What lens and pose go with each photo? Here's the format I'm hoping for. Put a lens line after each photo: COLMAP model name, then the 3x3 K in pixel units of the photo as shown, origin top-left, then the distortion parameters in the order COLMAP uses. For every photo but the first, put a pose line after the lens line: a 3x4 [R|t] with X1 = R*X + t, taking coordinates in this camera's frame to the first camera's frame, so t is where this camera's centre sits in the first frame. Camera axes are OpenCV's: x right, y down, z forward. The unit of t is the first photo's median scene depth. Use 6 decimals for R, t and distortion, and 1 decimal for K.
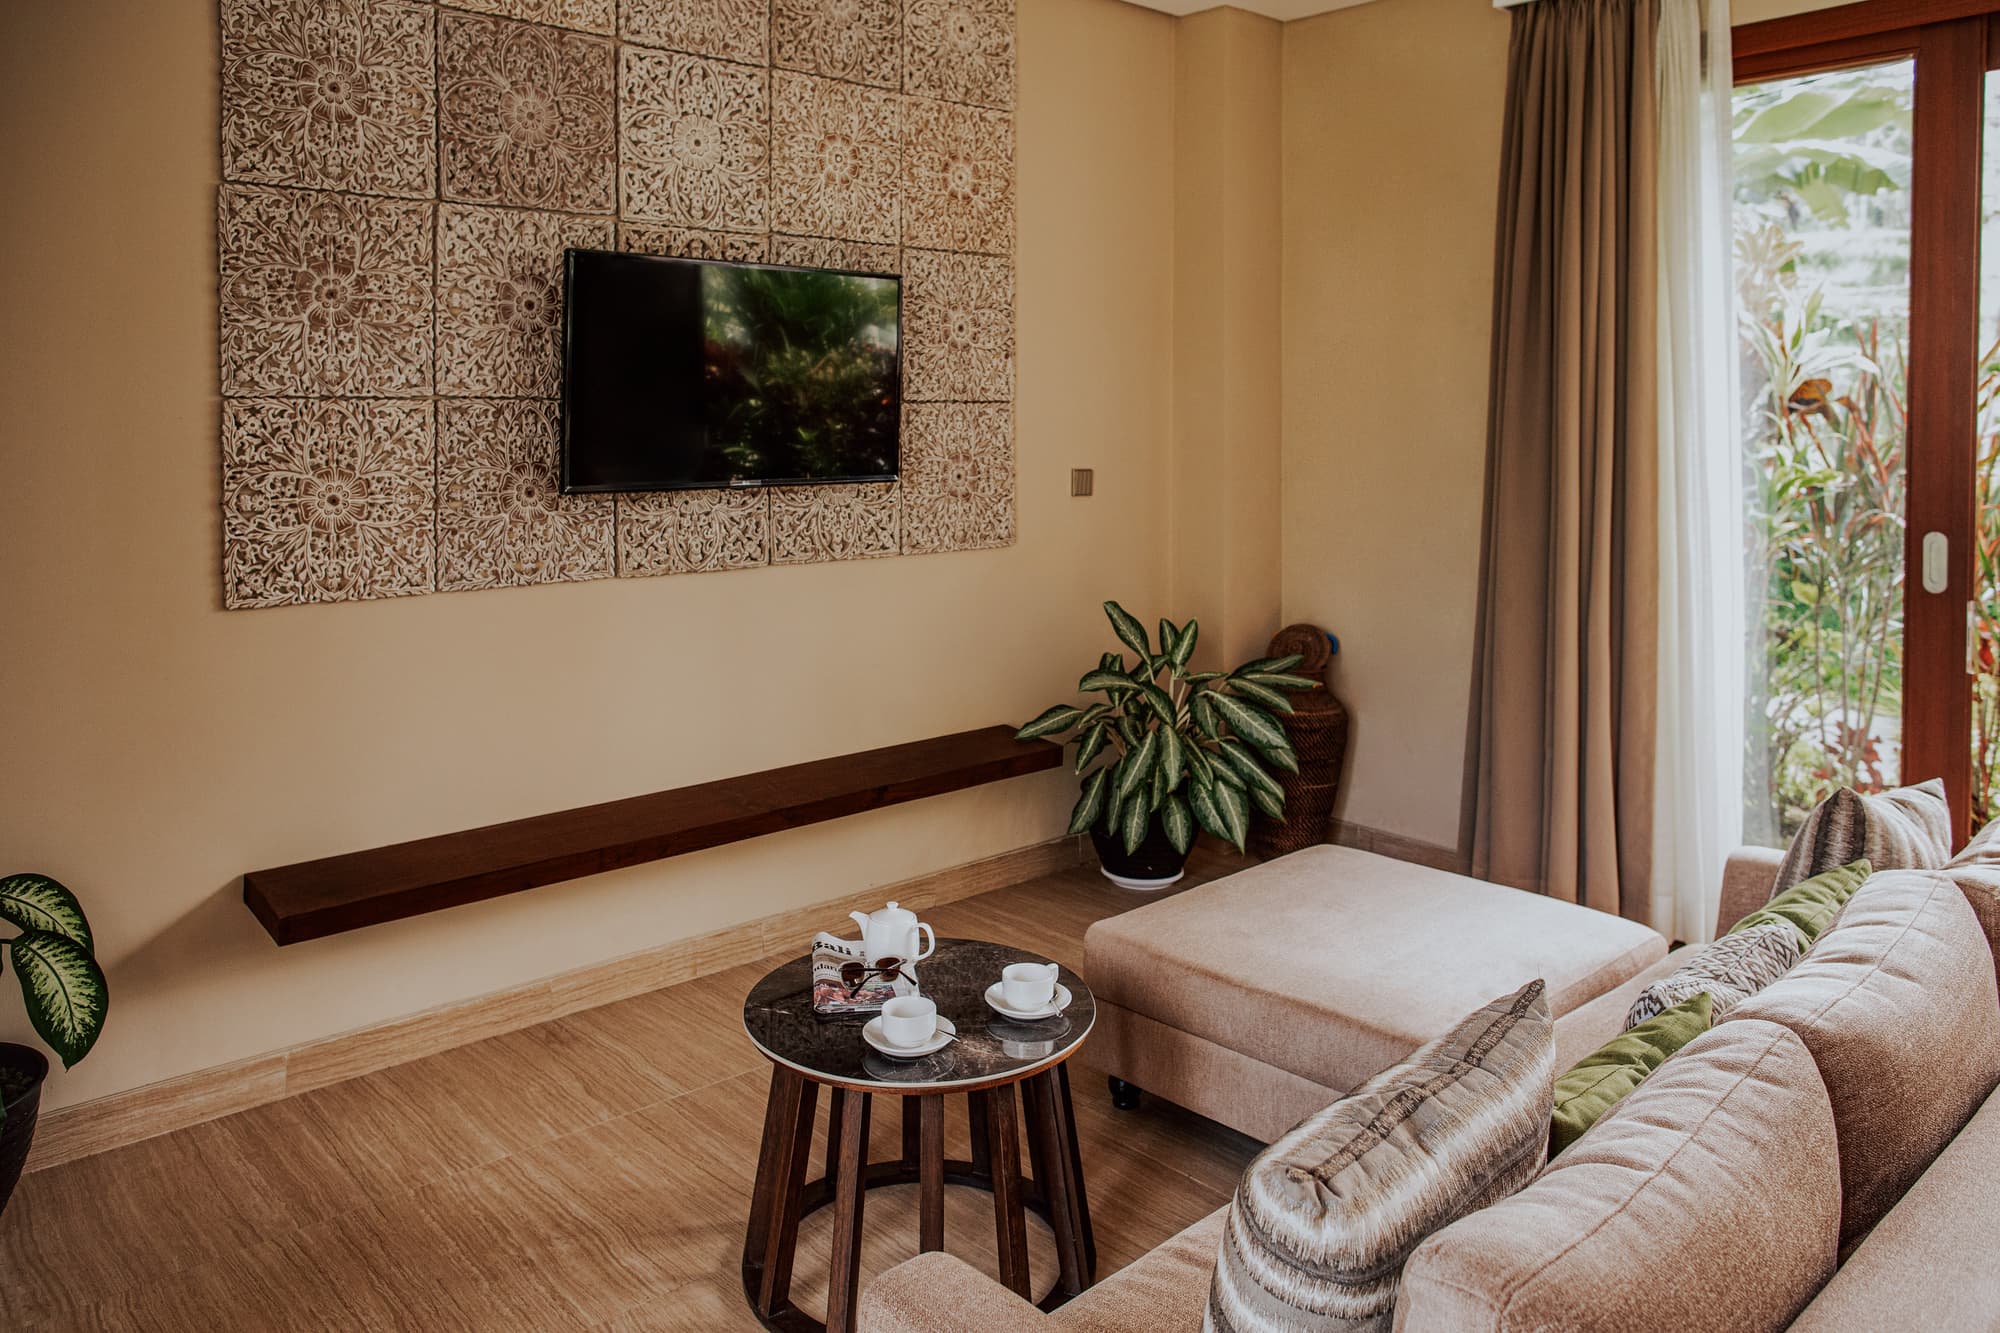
lens RADIAL K [[1448.0, 0, 999.1], [0, 1448.0, 455.7], [0, 0, 1]] dist [-0.007369, 0.000311]
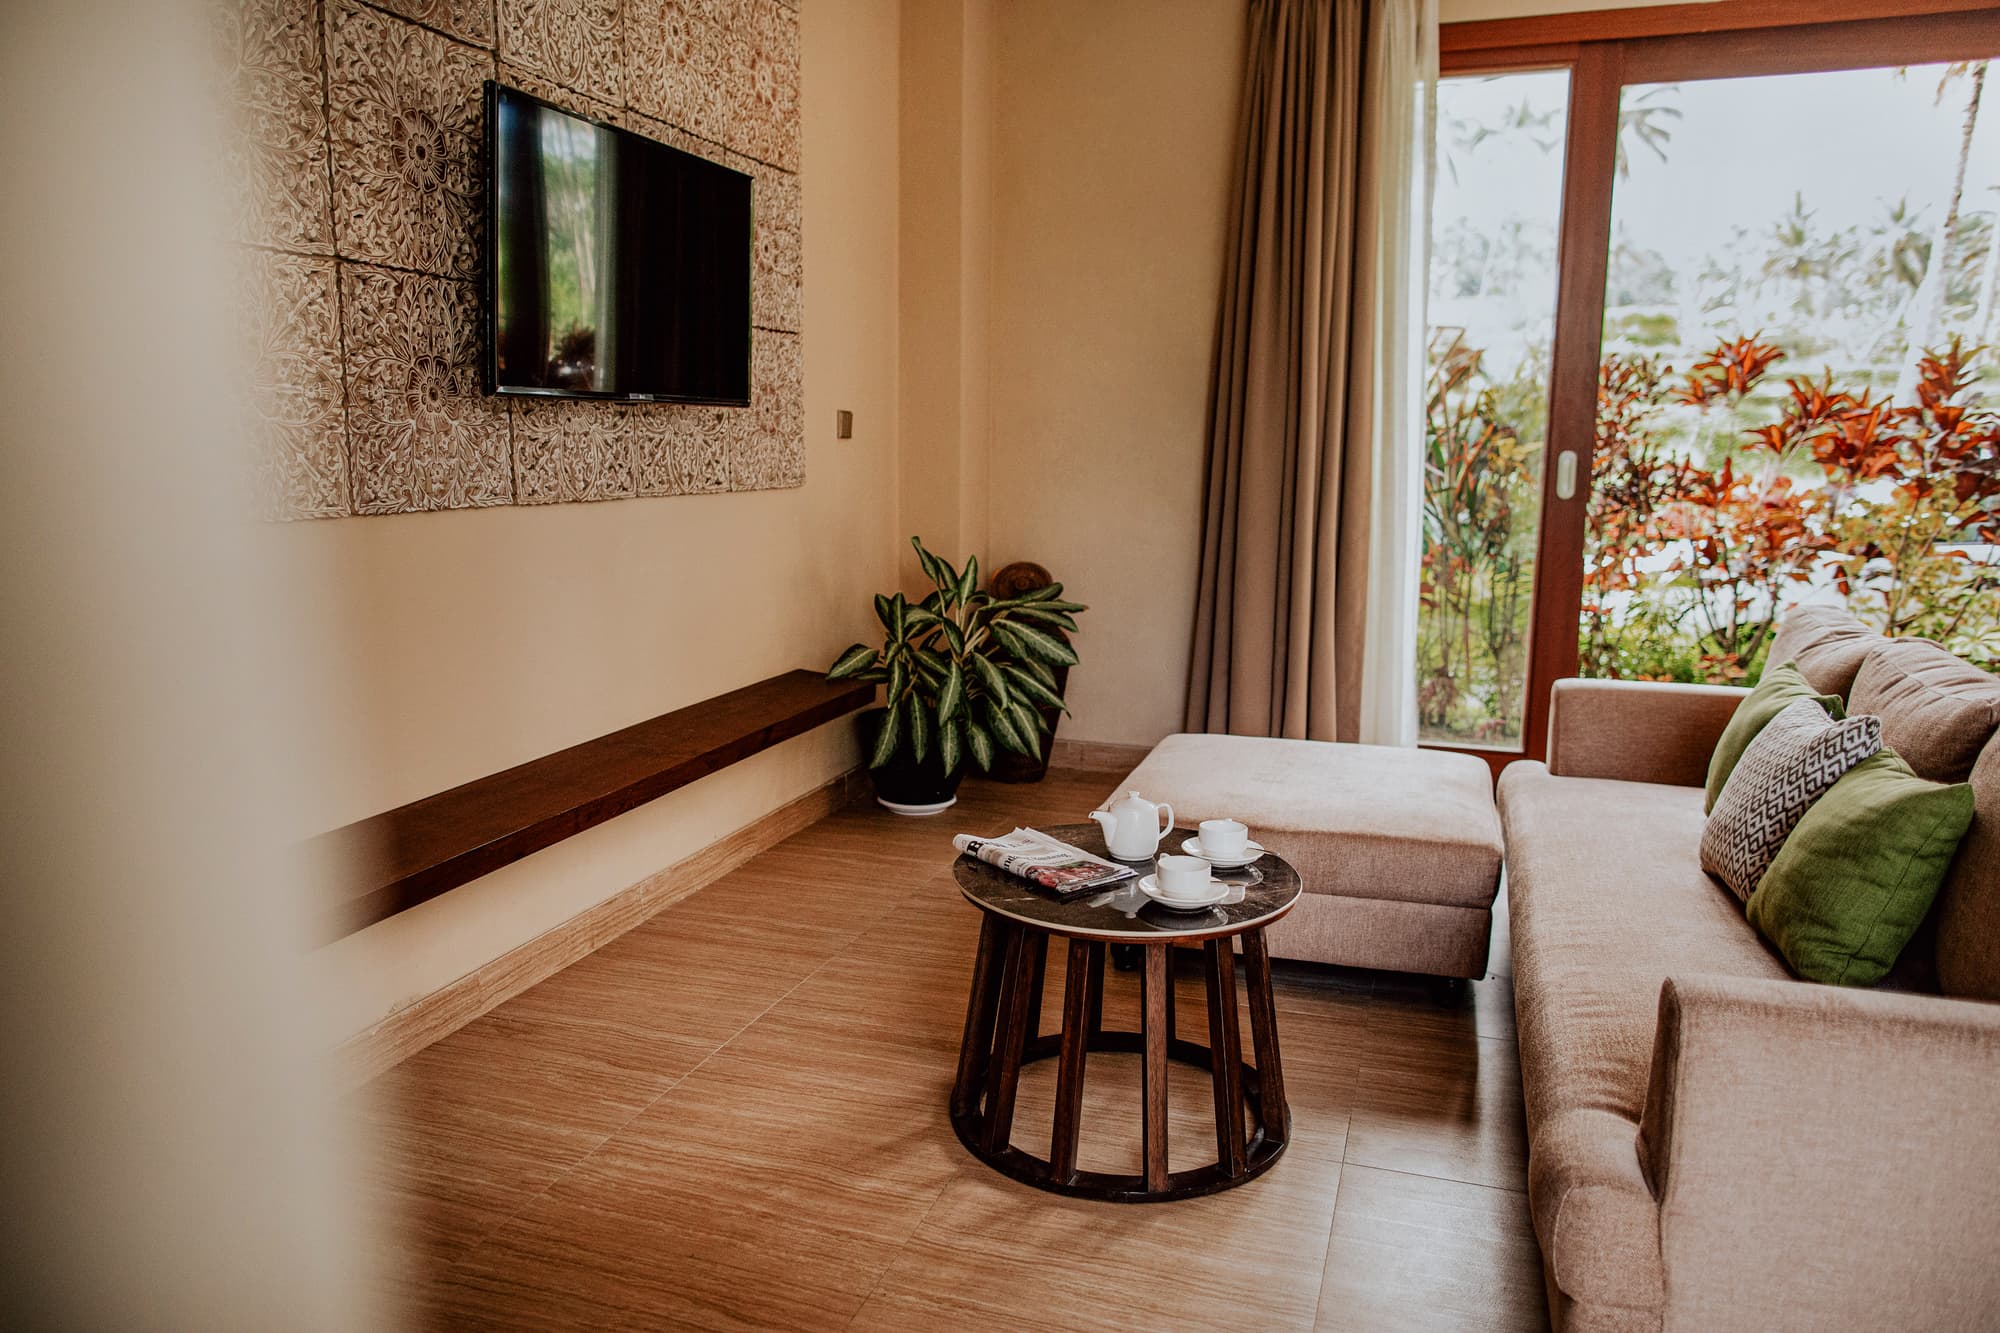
lens RADIAL K [[1367.4, 0, 1000.0], [0, 1367.4, 666.5], [0, 0, 1]] dist [-0.004874, 0.030238]
pose [[0.872162, -0.075486, 0.483358, -0.409877], [0.008679, 0.990256, 0.138989, 0.069227], [-0.489140, -0.117026, 0.864319, 0.157740]]
